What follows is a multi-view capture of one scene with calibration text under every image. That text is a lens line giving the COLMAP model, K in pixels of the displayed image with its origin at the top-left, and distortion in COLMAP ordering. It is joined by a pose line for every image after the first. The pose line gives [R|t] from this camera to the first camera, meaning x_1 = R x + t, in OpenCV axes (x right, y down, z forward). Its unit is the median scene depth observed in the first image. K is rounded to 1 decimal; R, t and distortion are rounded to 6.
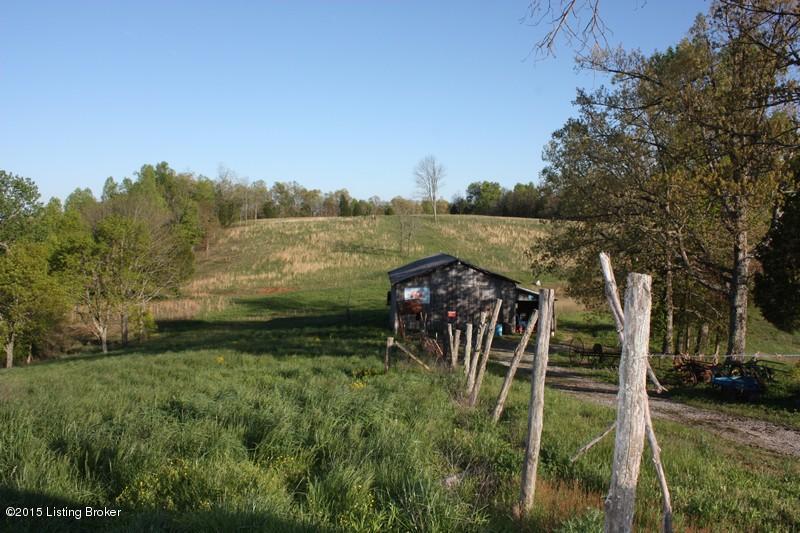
lens RADIAL K [[677.0, 0, 400.0], [0, 677.0, 266.5], [0, 0, 1]] dist [-0.155752, 0.106433]
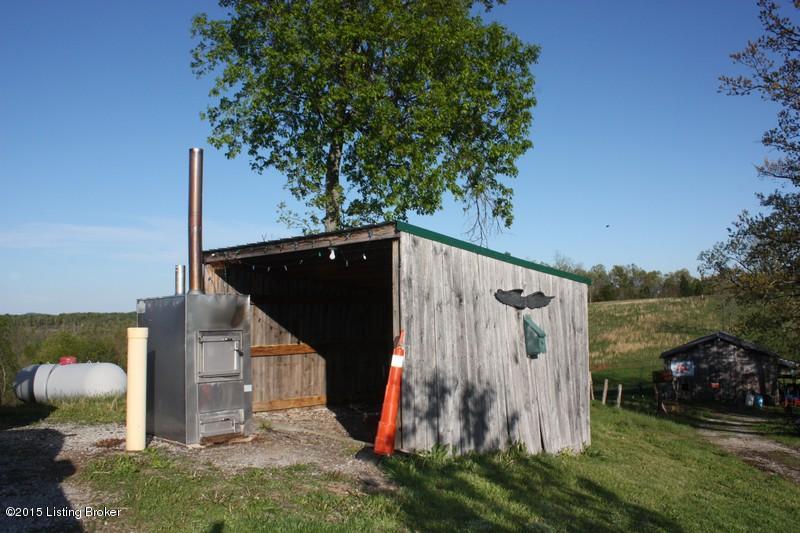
lens RADIAL K [[677.0, 0, 400.0], [0, 677.0, 266.5], [0, 0, 1]] dist [-0.155752, 0.106433]
pose [[0.867015, -0.050599, -0.495707, 0.075174], [-0.010340, 0.992790, -0.119423, 0.003815], [0.498175, 0.108667, 0.860240, -0.093941]]
